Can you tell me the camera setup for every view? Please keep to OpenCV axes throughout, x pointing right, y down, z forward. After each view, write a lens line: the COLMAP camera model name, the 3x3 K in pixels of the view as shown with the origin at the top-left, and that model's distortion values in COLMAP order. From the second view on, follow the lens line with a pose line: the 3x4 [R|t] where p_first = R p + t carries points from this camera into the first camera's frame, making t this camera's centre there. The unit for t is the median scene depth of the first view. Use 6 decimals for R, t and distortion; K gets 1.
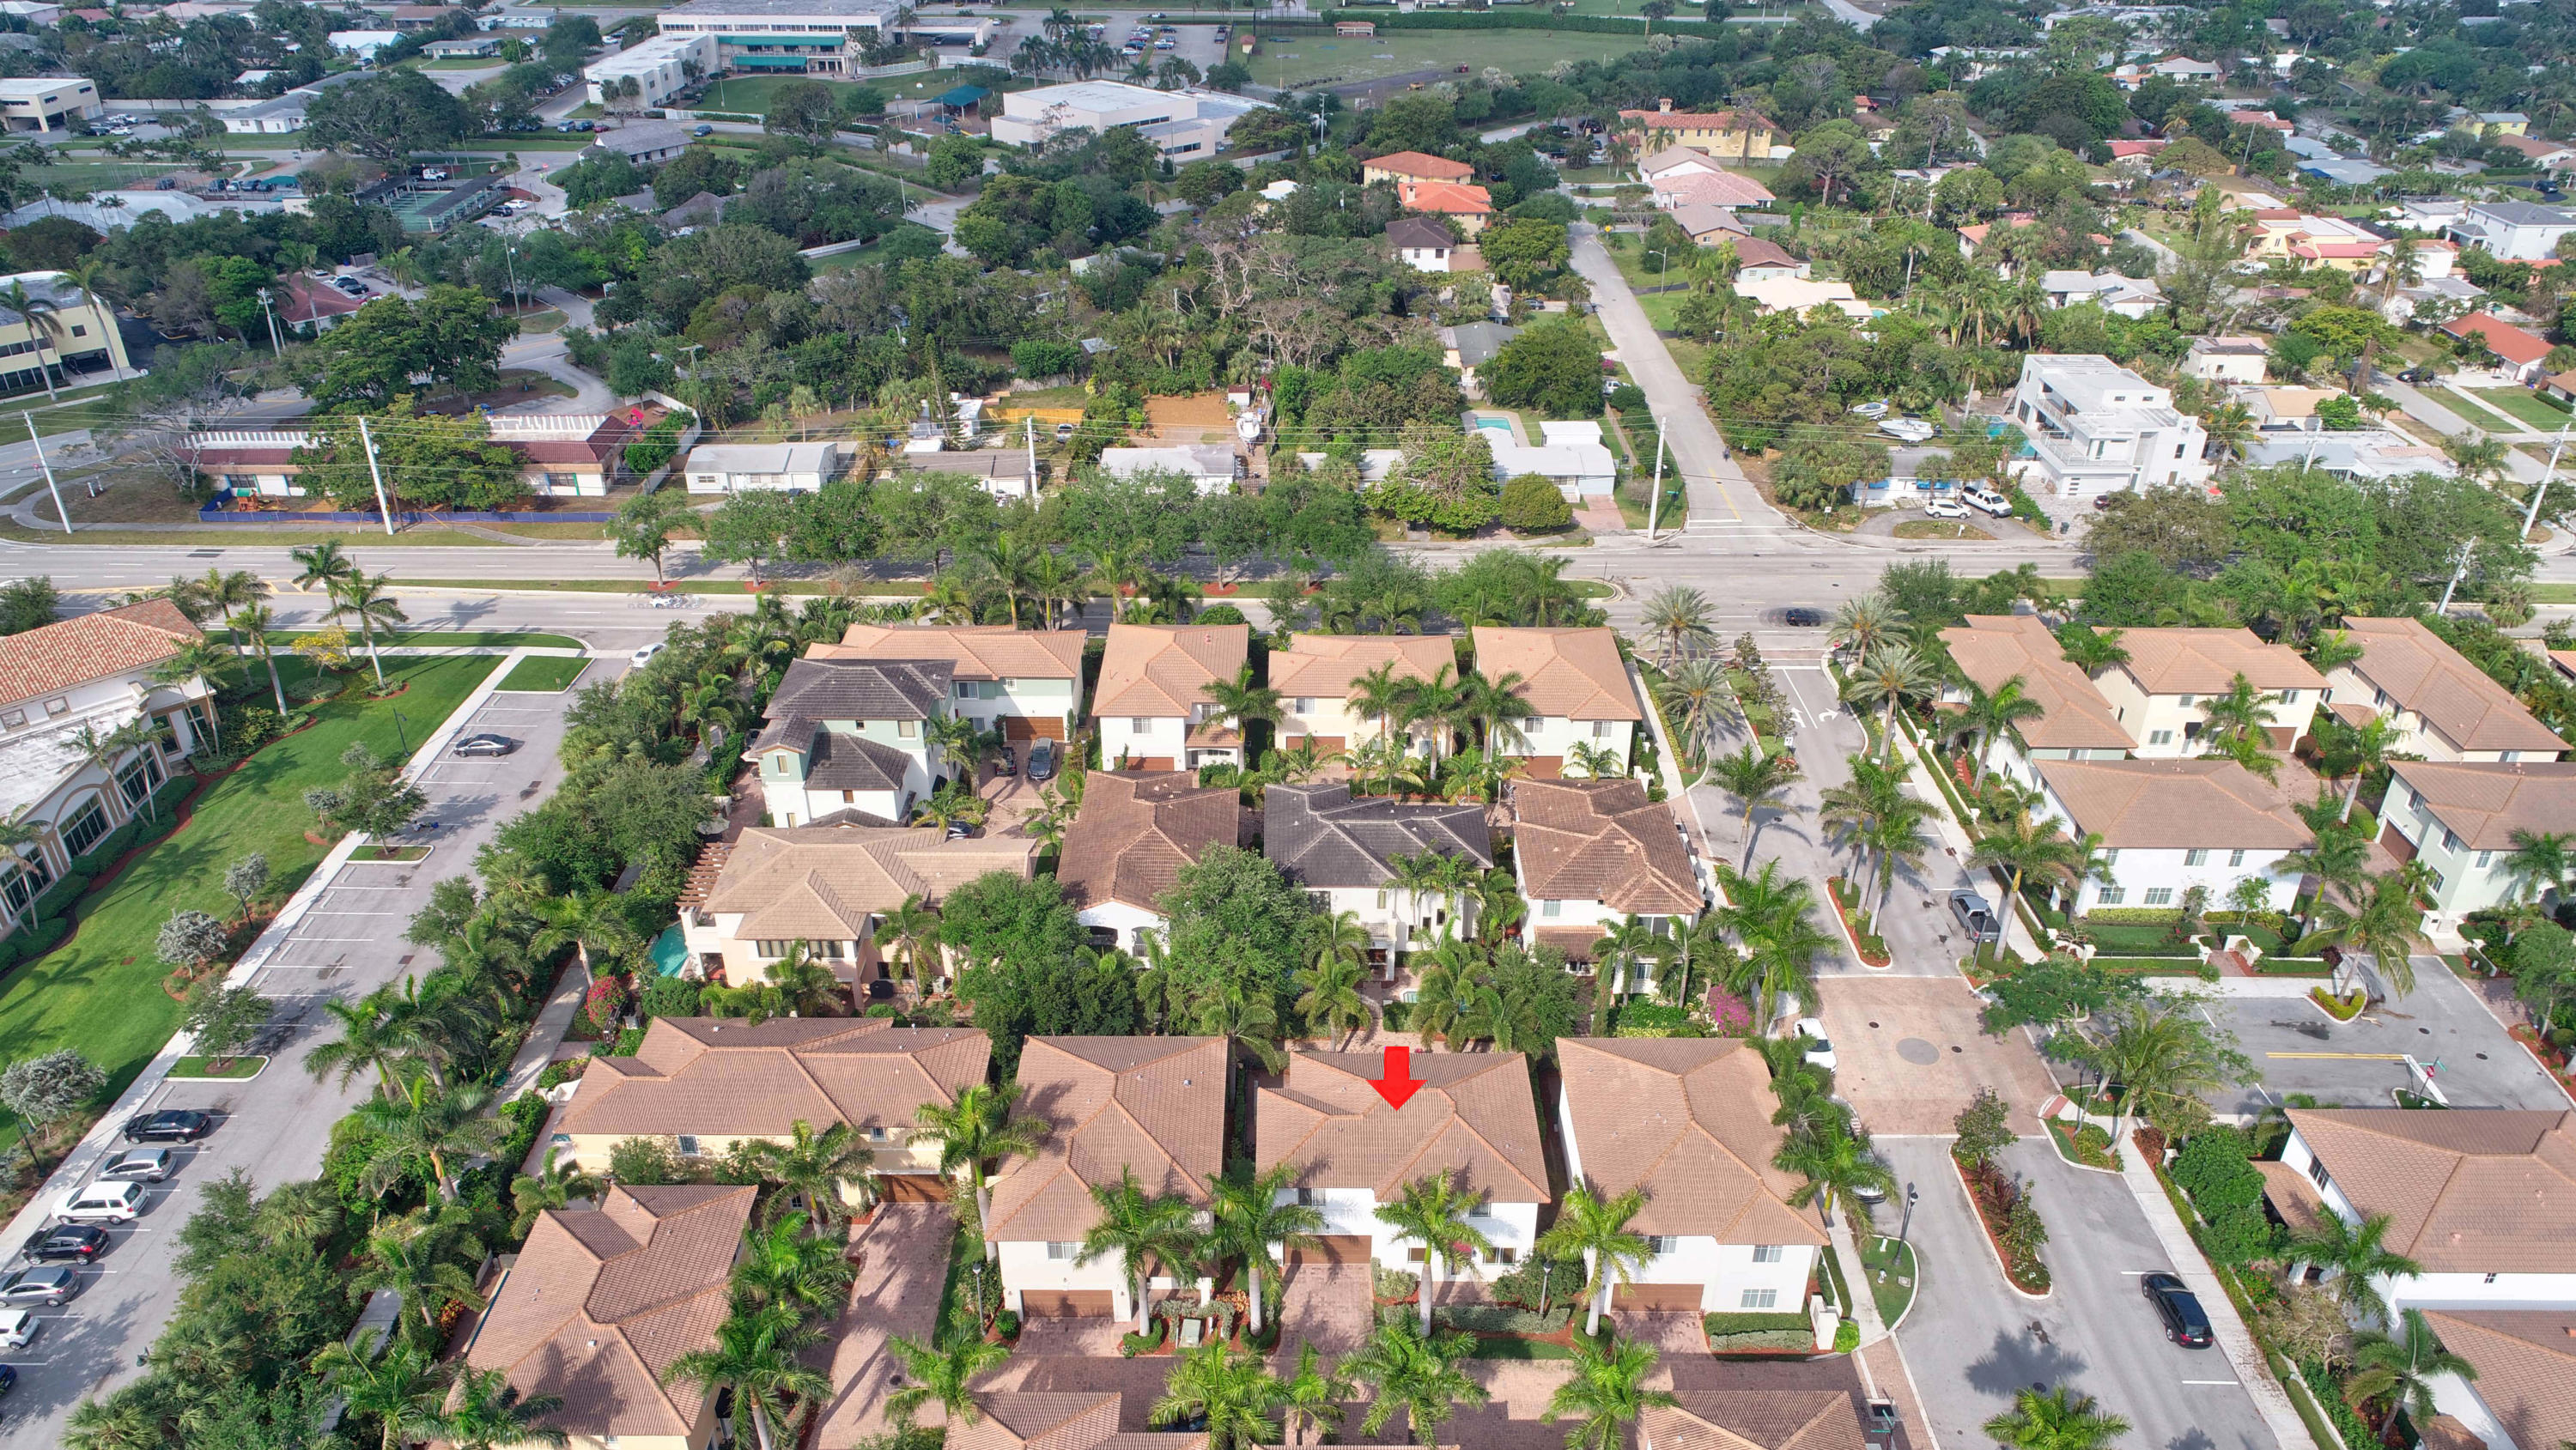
lens RADIAL K [[1741.4, 0, 1283.3], [0, 1741.4, 722.2], [0, 0, 1]] dist [-0.001507, 0.000815]
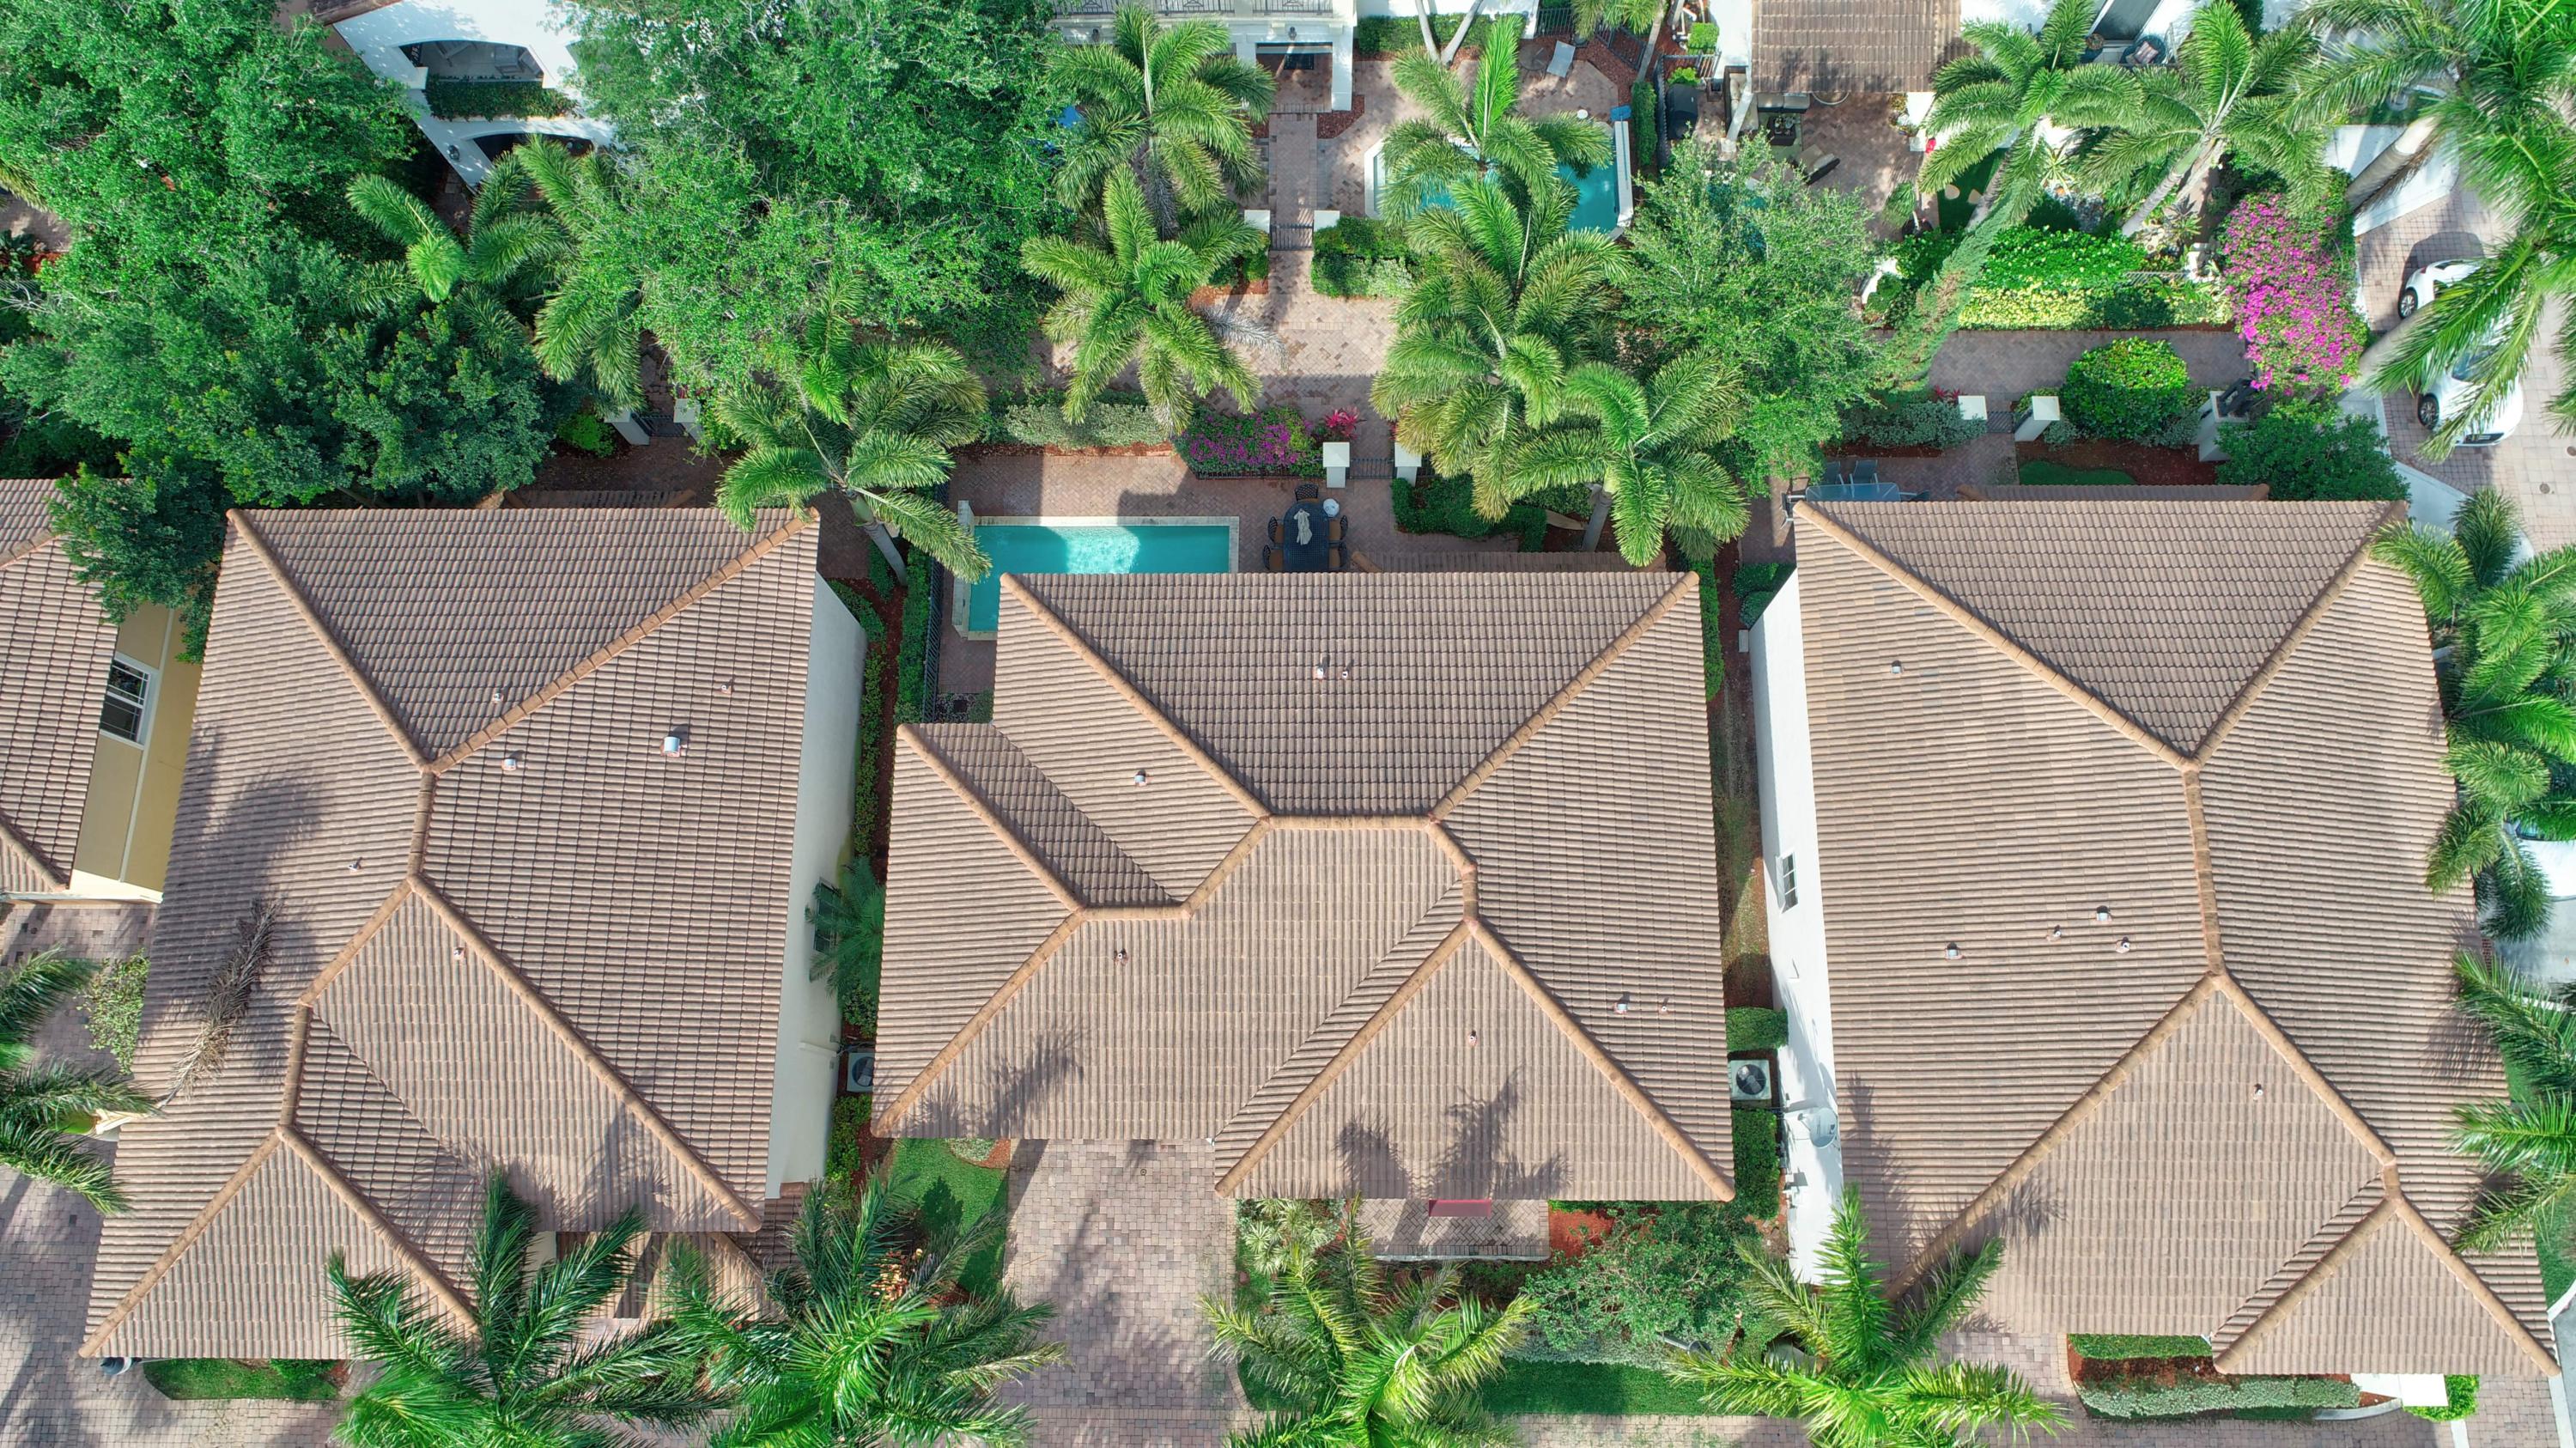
lens RADIAL K [[1741.8, 0, 1292.0], [0, 1741.8, 710.3], [0, 0, 1]] dist [-0.001507, 0.000815]
pose [[0.999616, -0.008464, -0.026372, 0.069517], [0.024689, 0.703815, 0.709954, -0.032393], [0.012552, -0.710333, 0.703754, 0.751150]]
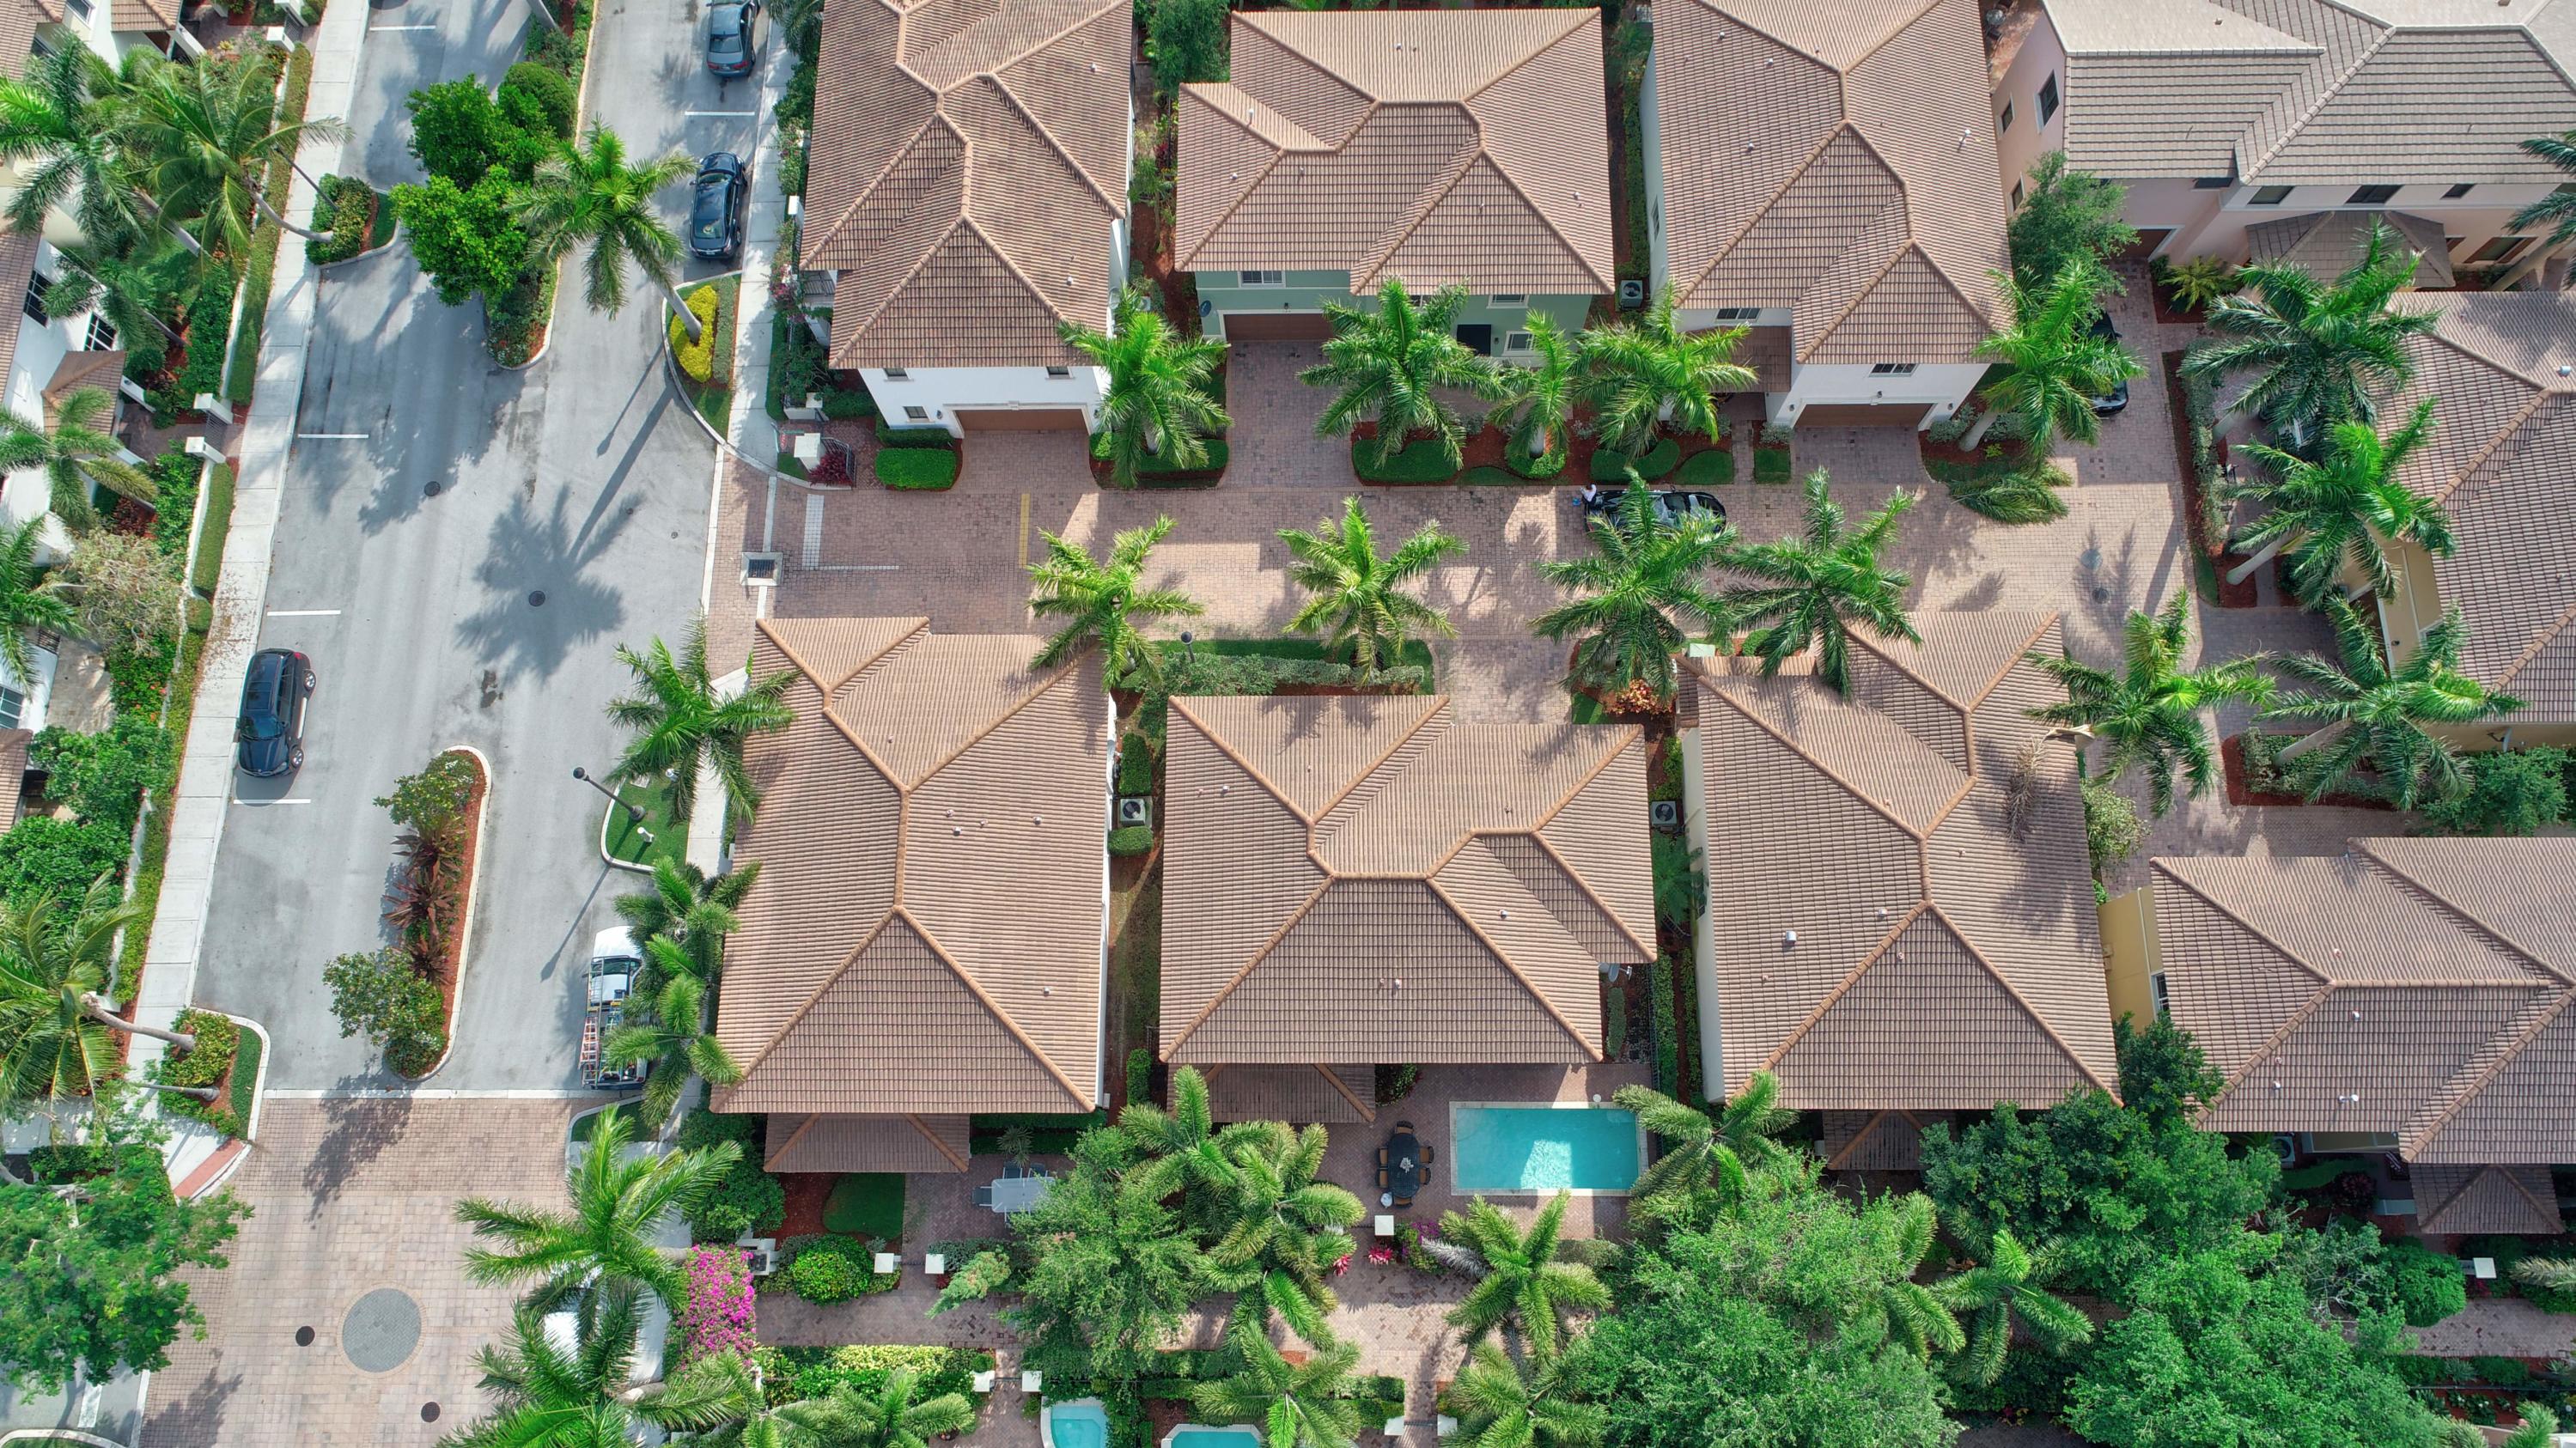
lens RADIAL K [[1741.5, 0, 1286.0], [0, 1741.5, 717.5], [0, 0, 1]] dist [-0.001507, 0.000815]
pose [[-0.999830, 0.009707, 0.015649, 0.091393], [0.013065, -0.224920, 0.974290, -0.308442], [0.012977, 0.974329, 0.224755, 0.786206]]
